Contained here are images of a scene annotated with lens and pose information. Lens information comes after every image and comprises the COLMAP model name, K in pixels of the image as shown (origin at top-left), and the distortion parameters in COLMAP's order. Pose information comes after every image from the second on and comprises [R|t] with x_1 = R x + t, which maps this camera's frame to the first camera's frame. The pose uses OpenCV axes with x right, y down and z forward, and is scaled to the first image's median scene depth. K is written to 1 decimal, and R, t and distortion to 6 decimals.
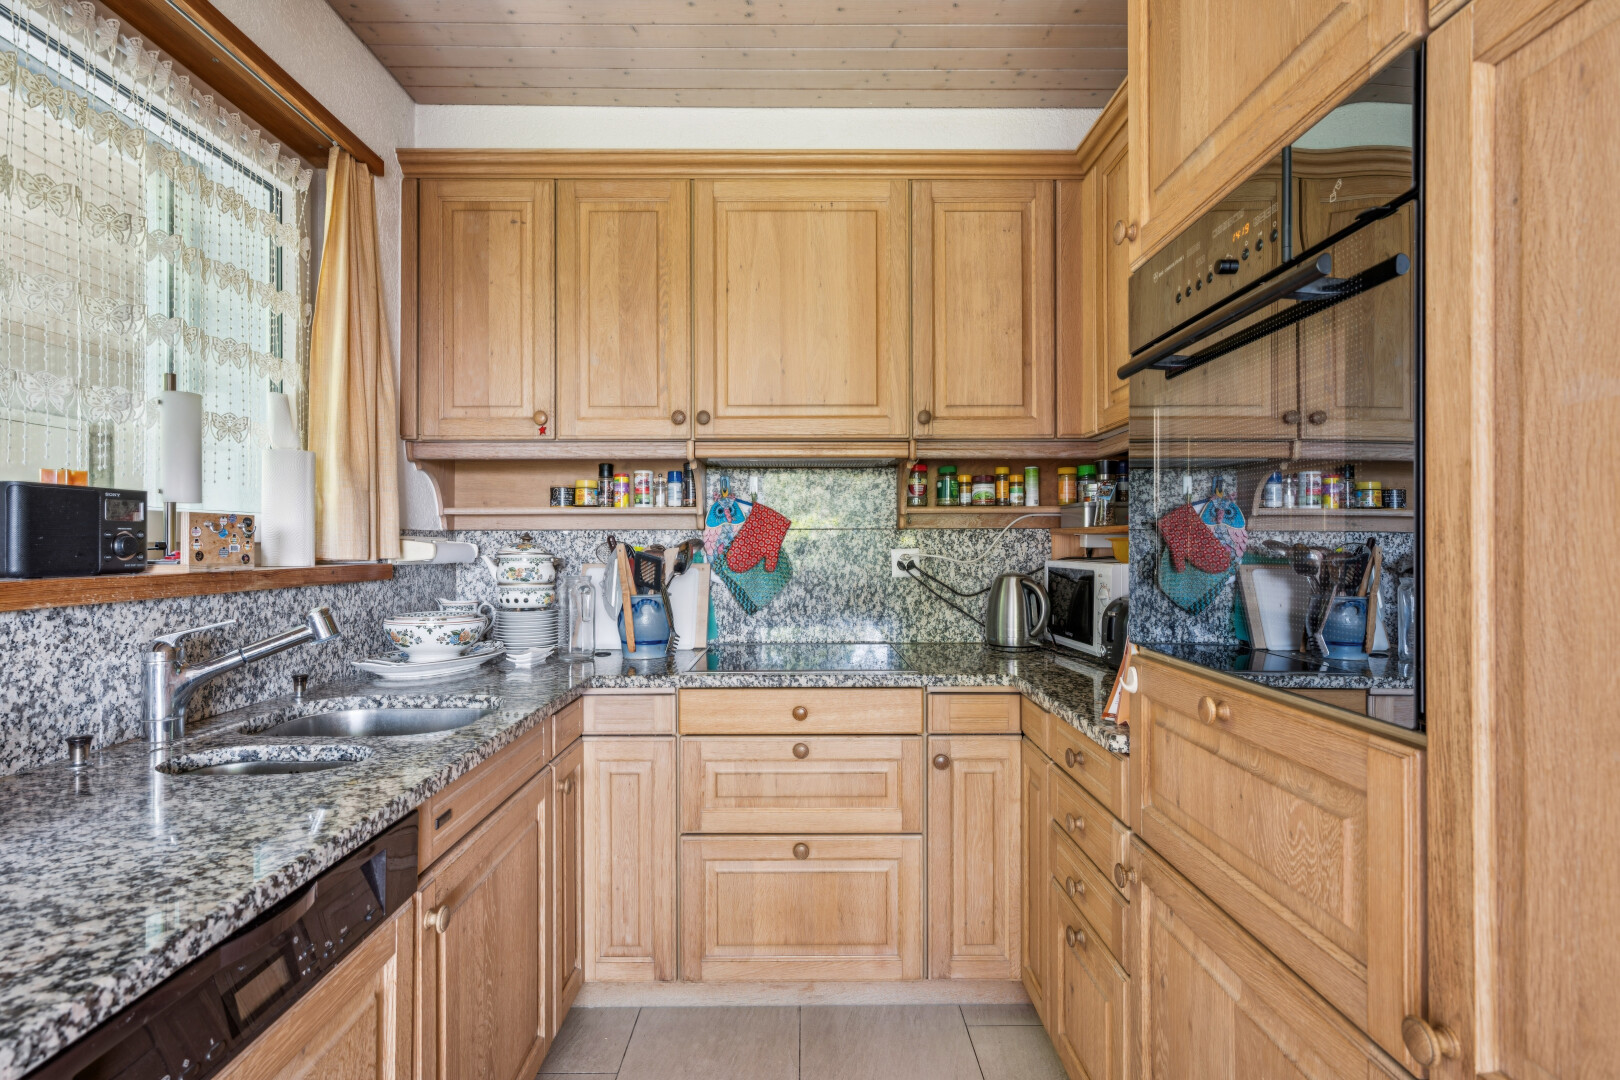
lens RADIAL K [[783.8, 0, 808.5], [0, 783.8, 541.3], [0, 0, 1]] dist [-0.001587, 0.000997]
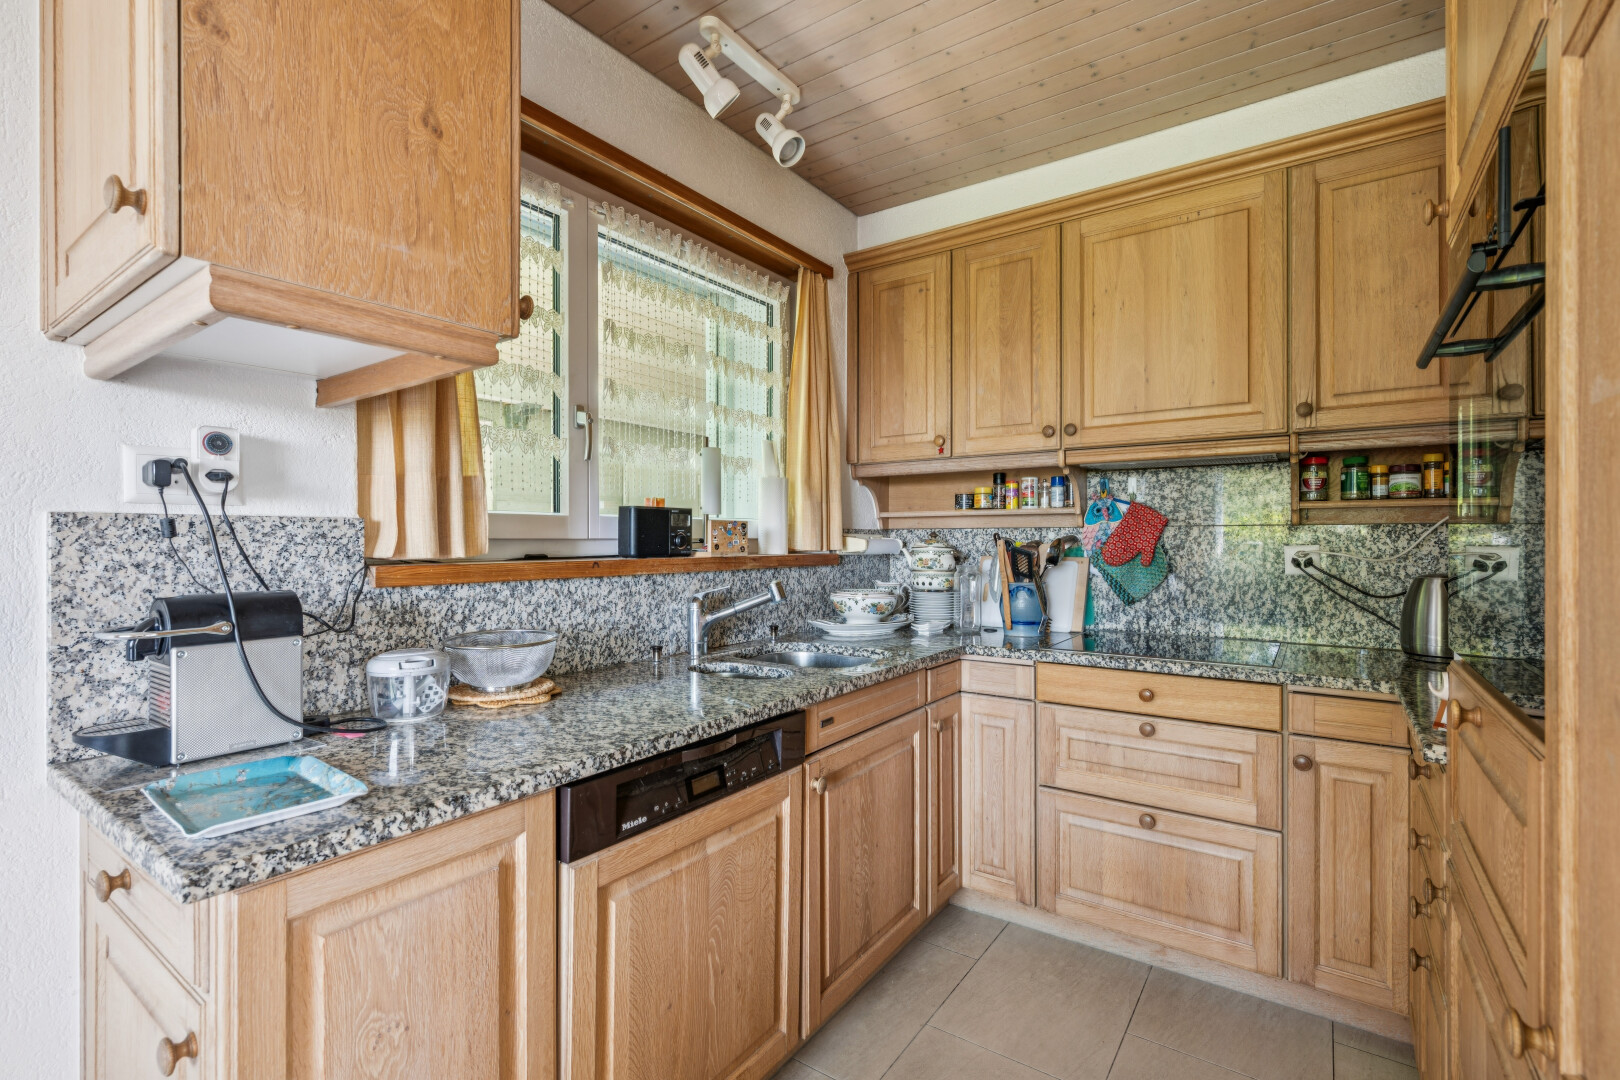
lens RADIAL K [[718.4, 0, 810.1], [0, 718.4, 539.8], [0, 0, 1]] dist [0.003107, -0.001142]
pose [[0.819026, 0.002092, -0.573752, 0.176429], [0.000271, 0.999992, 0.004033, -0.001432], [0.573756, -0.003458, 0.819019, -0.088297]]
